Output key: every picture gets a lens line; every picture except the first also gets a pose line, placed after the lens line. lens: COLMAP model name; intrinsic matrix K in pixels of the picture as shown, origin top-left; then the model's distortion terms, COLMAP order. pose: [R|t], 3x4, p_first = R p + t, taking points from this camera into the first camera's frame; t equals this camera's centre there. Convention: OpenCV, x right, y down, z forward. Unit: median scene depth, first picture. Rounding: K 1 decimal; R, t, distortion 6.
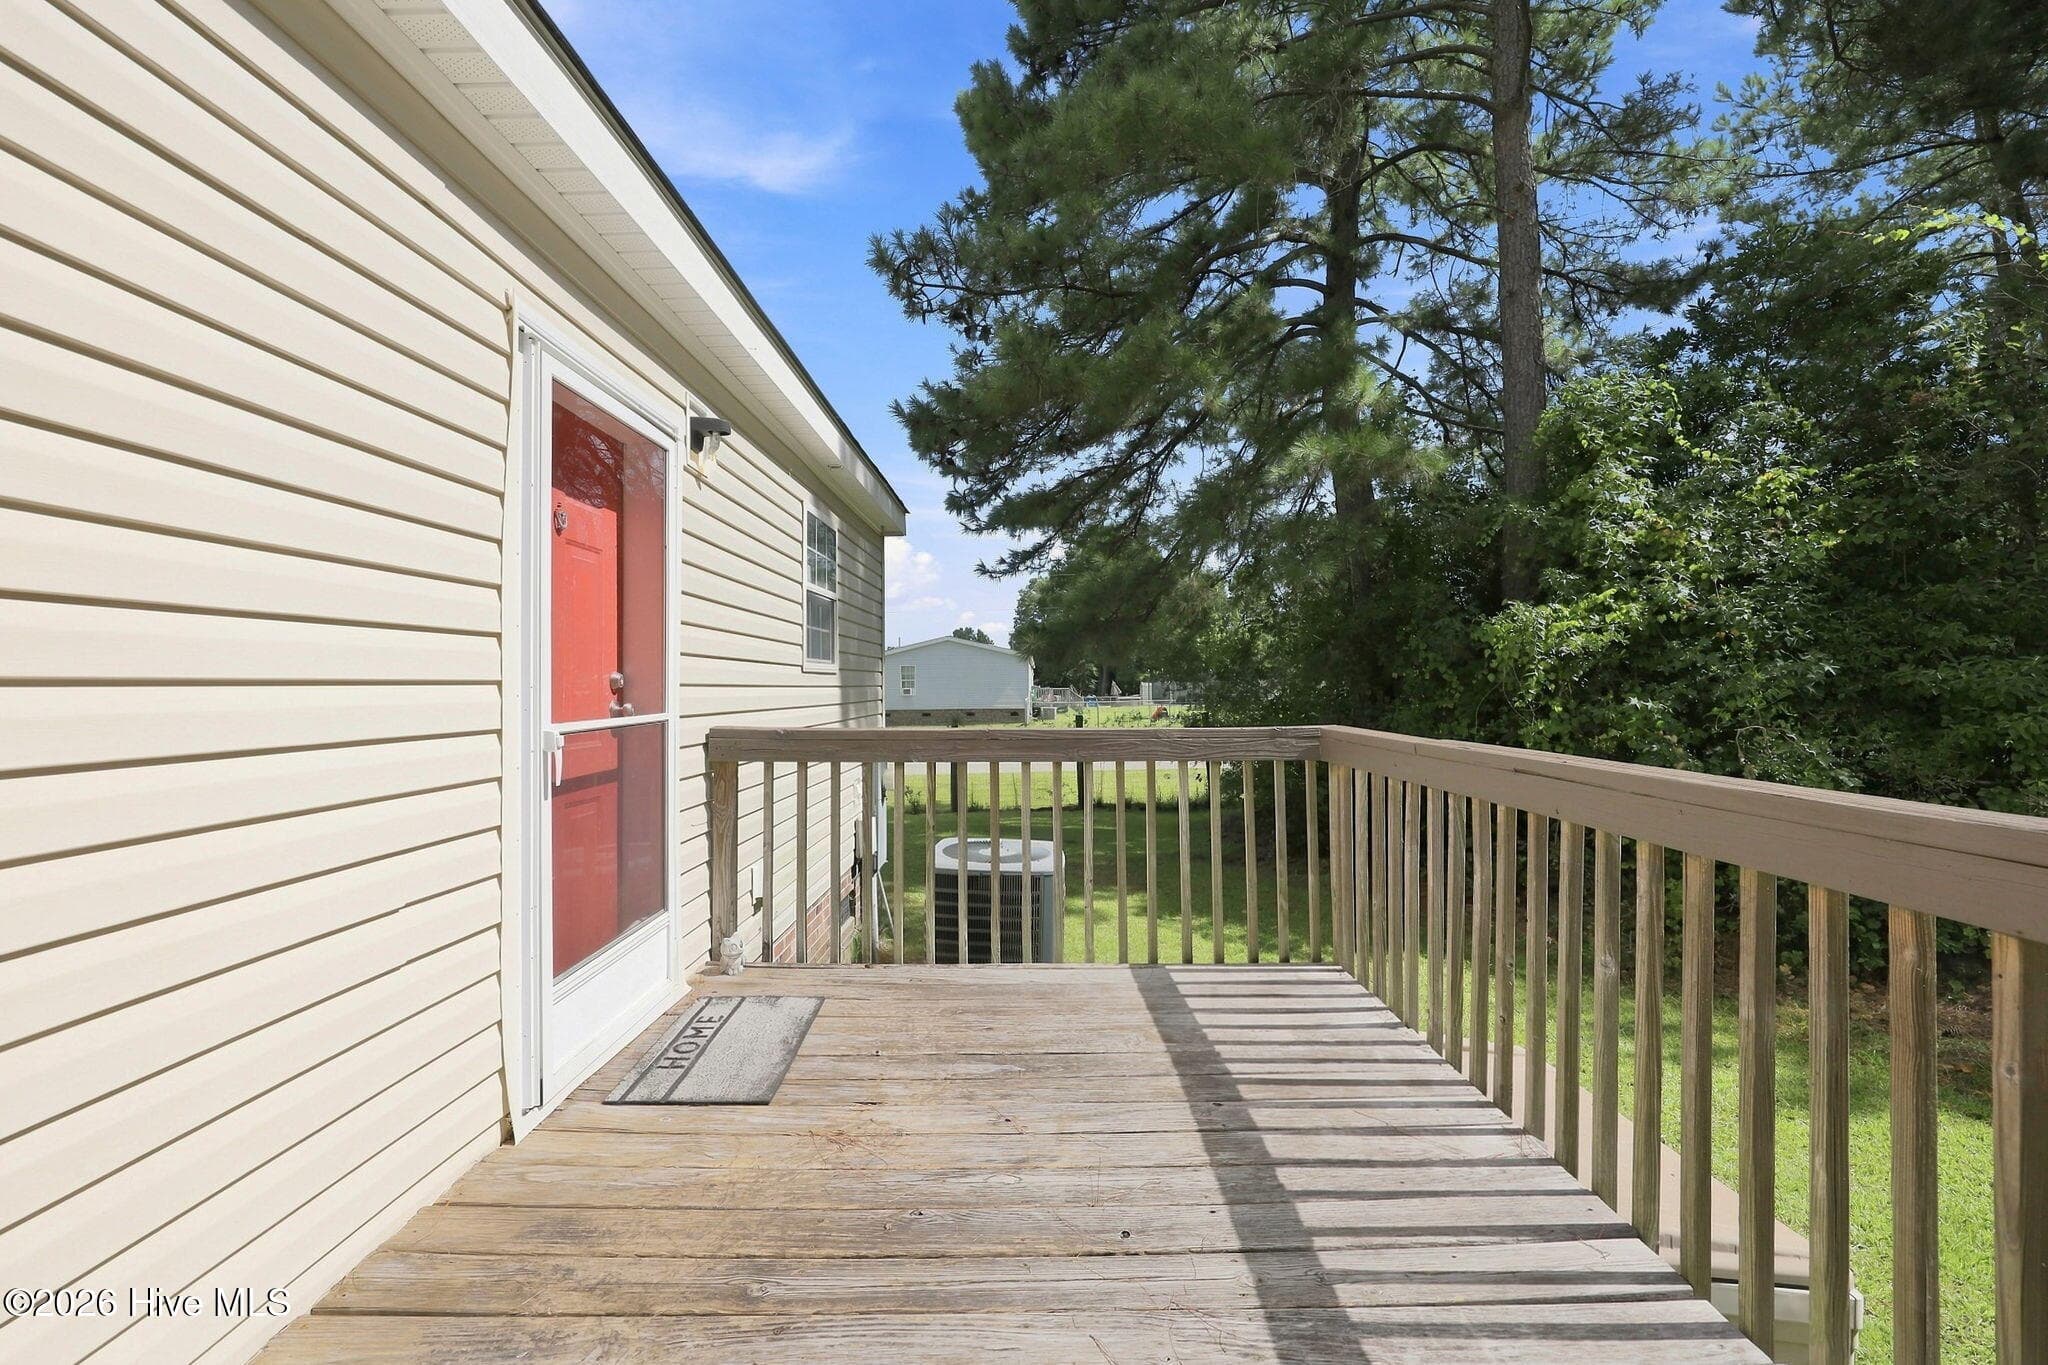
lens RADIAL K [[832.8, 0, 1024.0], [0, 832.8, 682.5], [0, 0, 1]] dist [-0.001165, -0.000145]
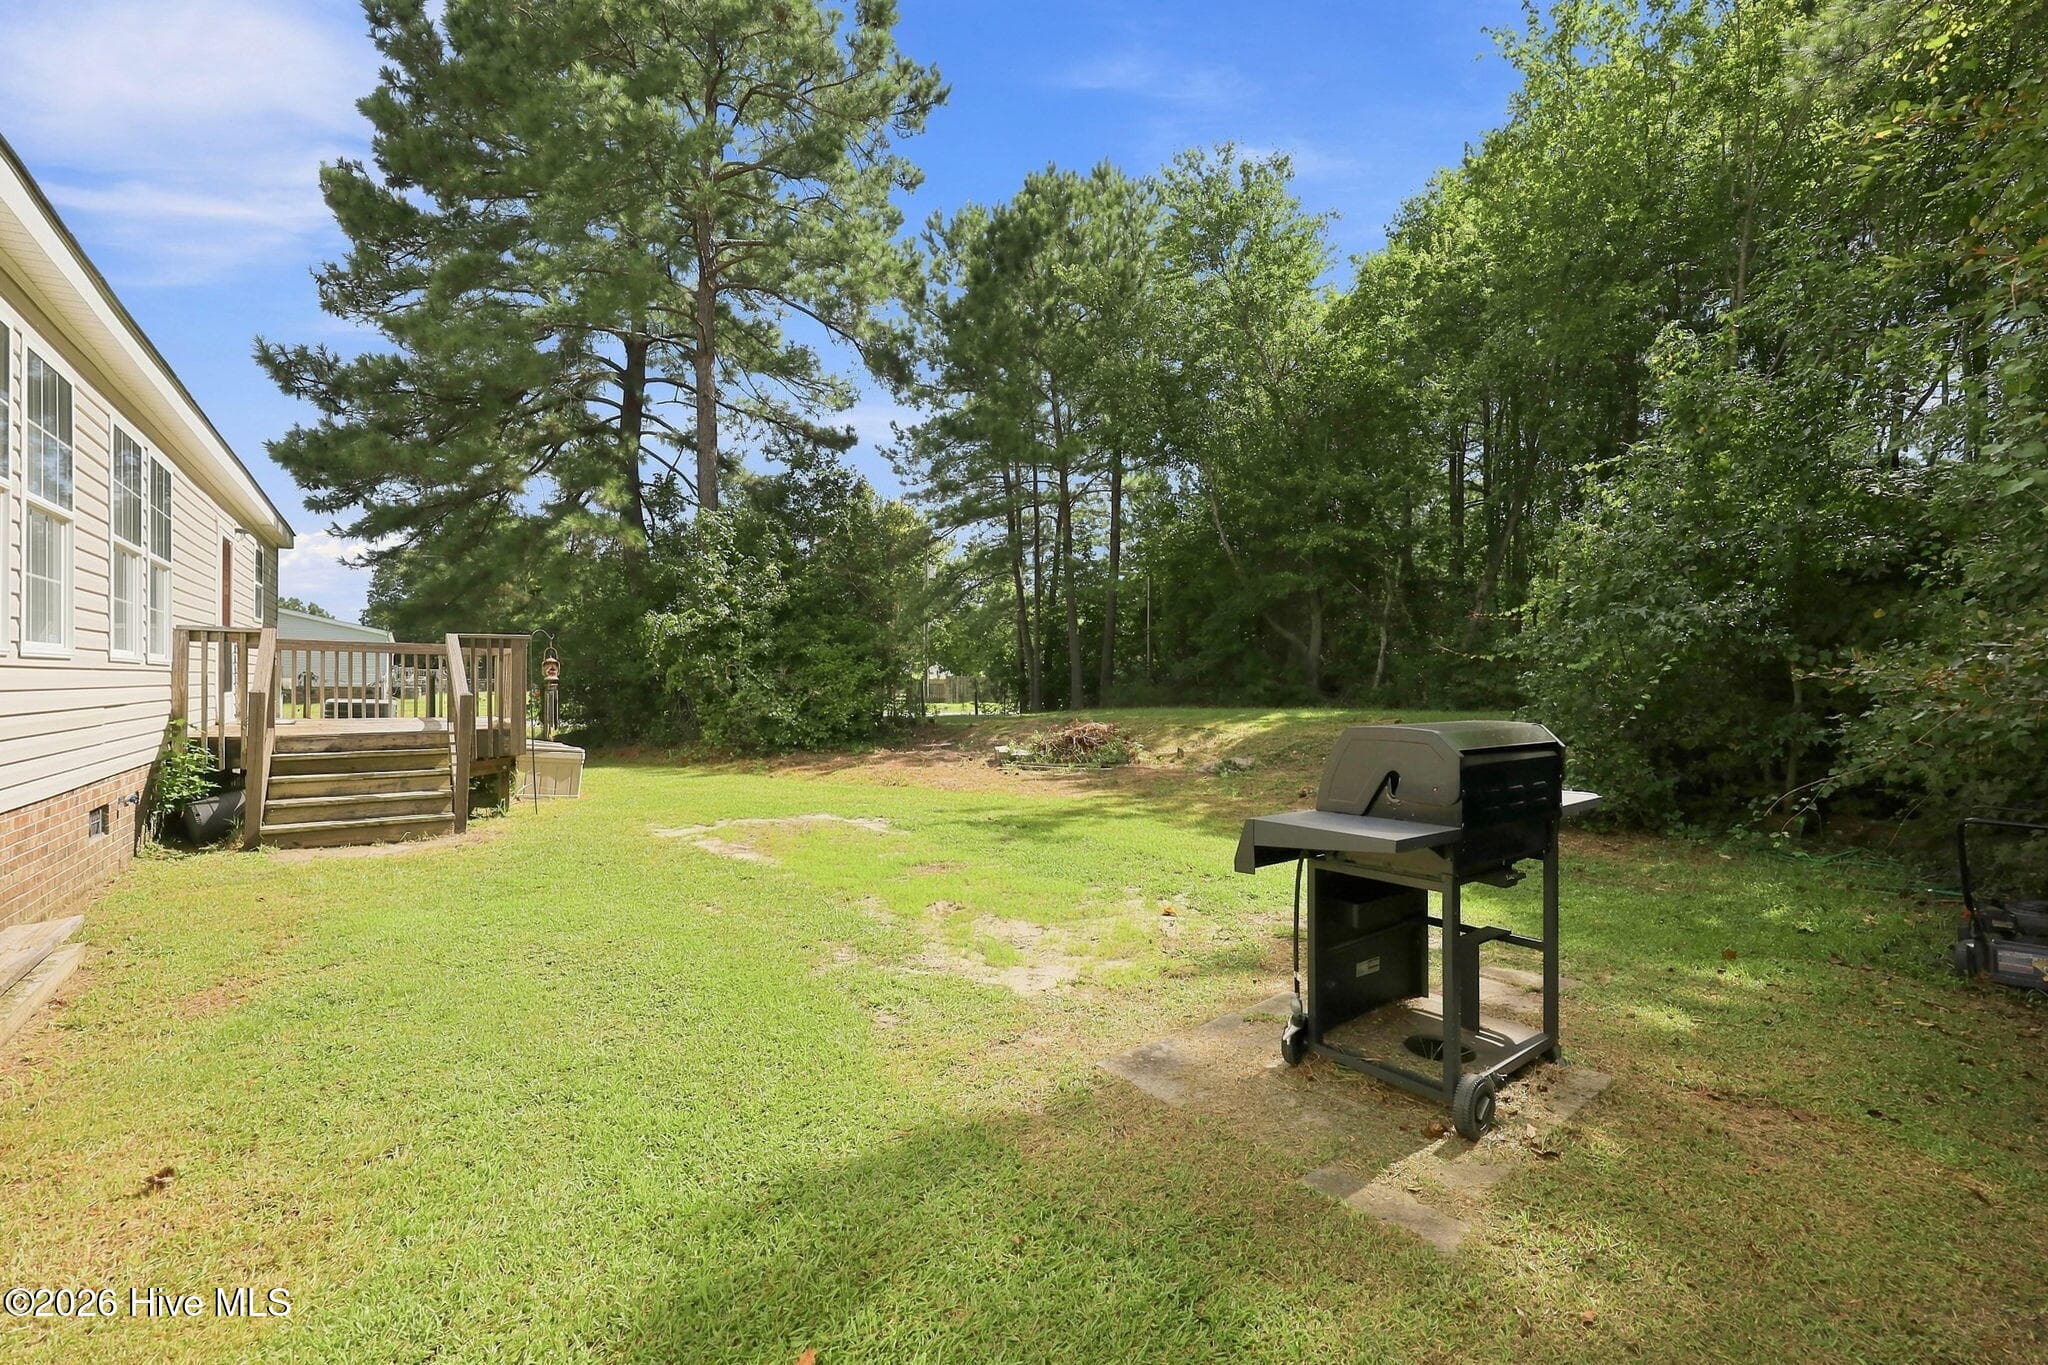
lens RADIAL K [[832.8, 0, 1024.0], [0, 832.8, 682.5], [0, 0, 1]] dist [-0.001165, -0.000145]
pose [[0.791157, 0.011842, 0.611498, 0.002819], [-0.015450, 0.999880, 0.000626, 0.057325], [-0.611417, -0.009942, 0.791246, -0.984972]]
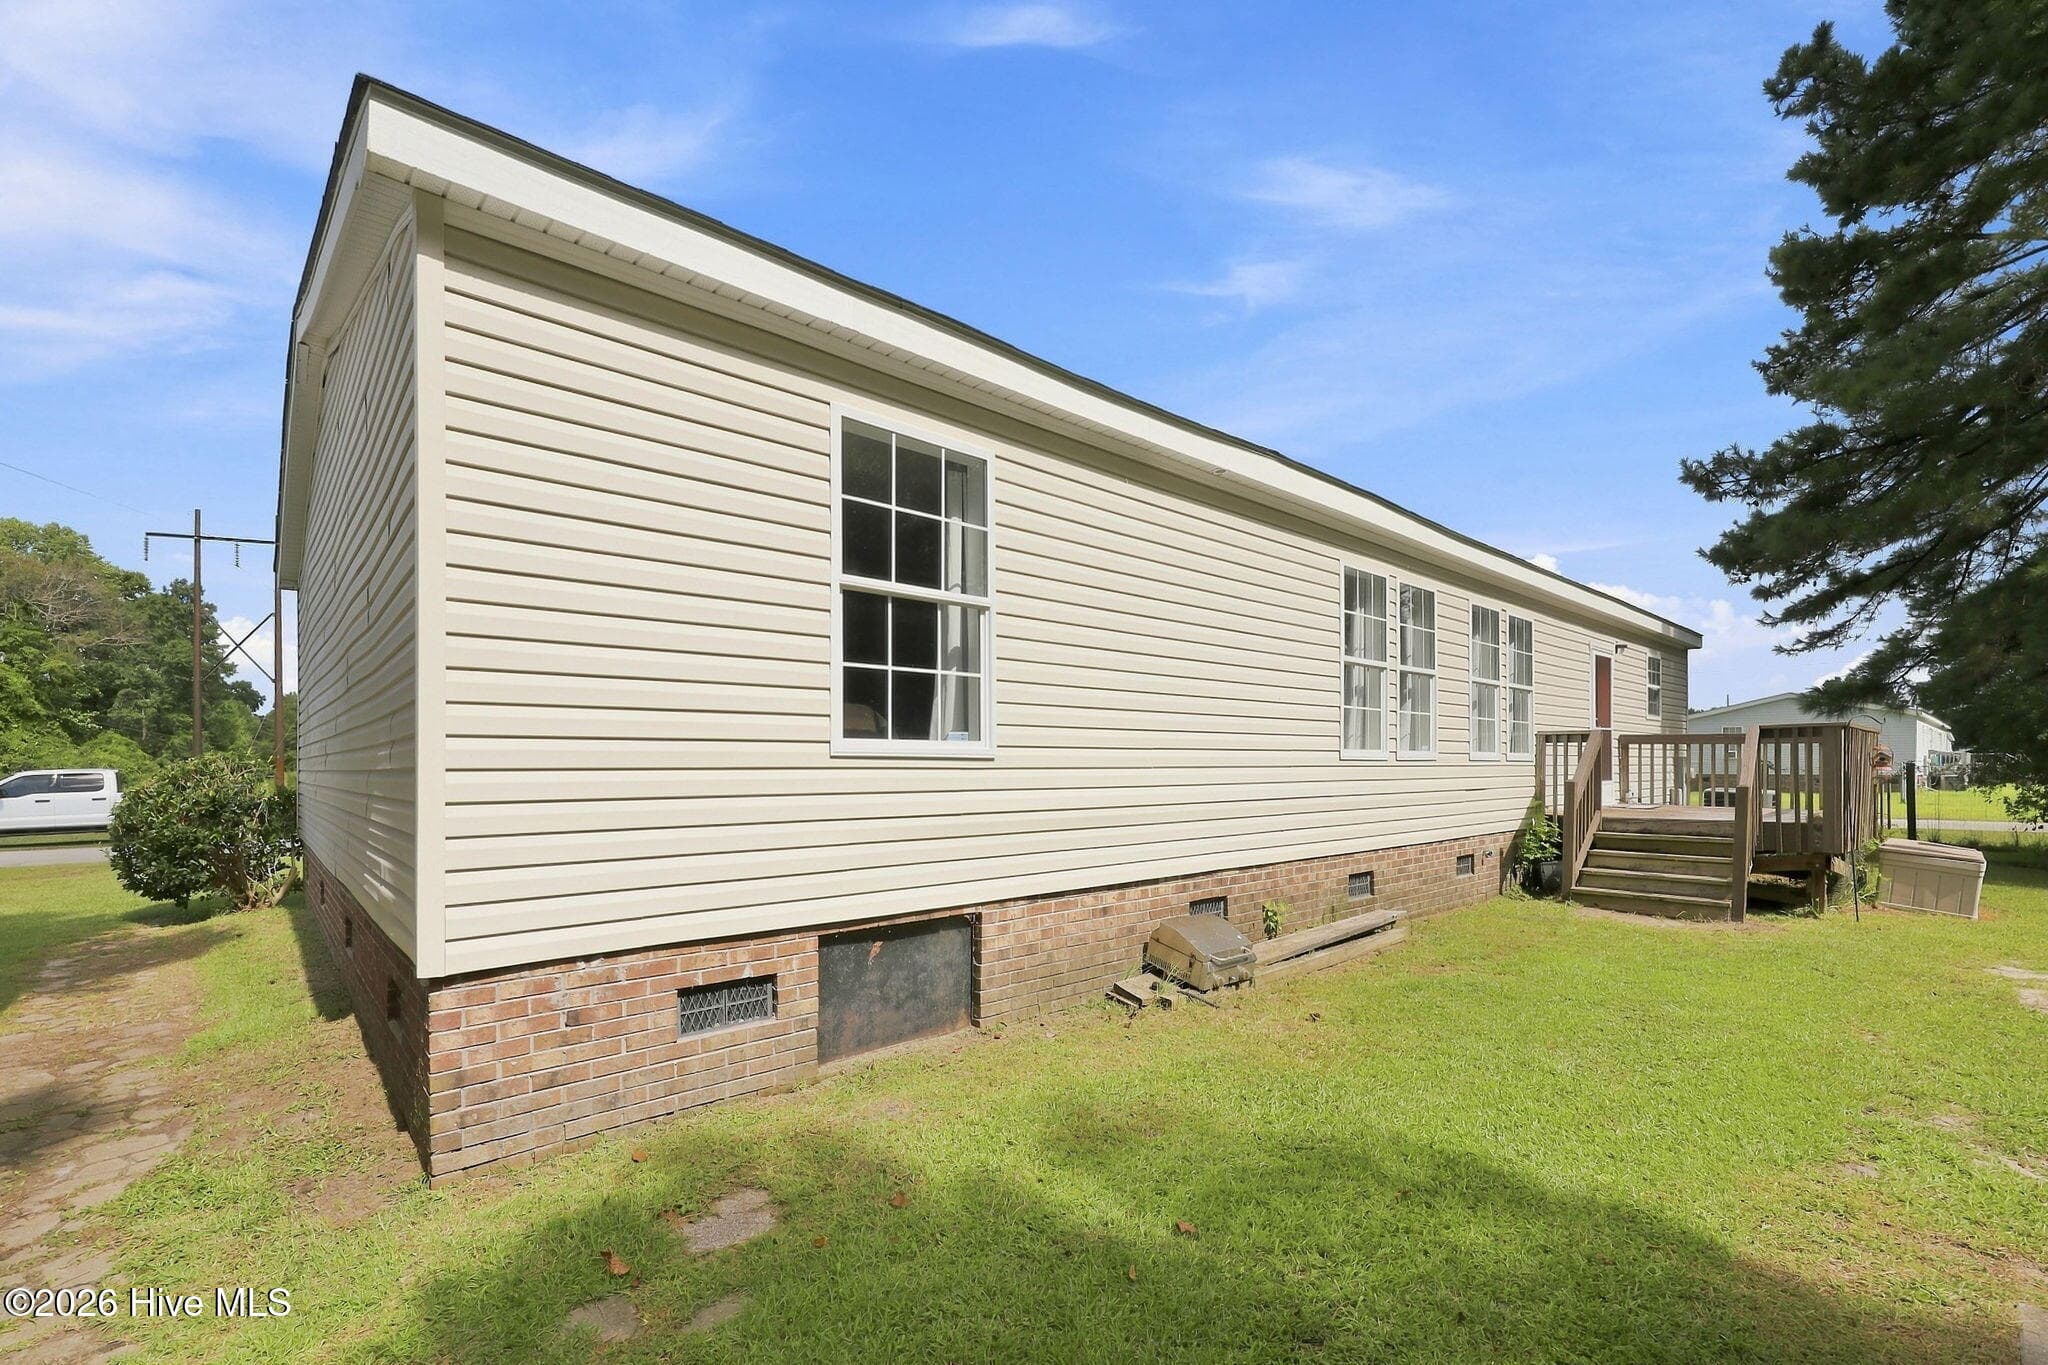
lens RADIAL K [[887.5, 0, 1015.5], [0, 887.5, 764.4], [0, 0, 1]] dist [0.000404, -0.000188]
pose [[0.679153, 0.005193, -0.733979, 0.208154], [0.000975, 0.999968, 0.007977, 0.049814], [0.733996, -0.006133, 0.679126, -1.123390]]
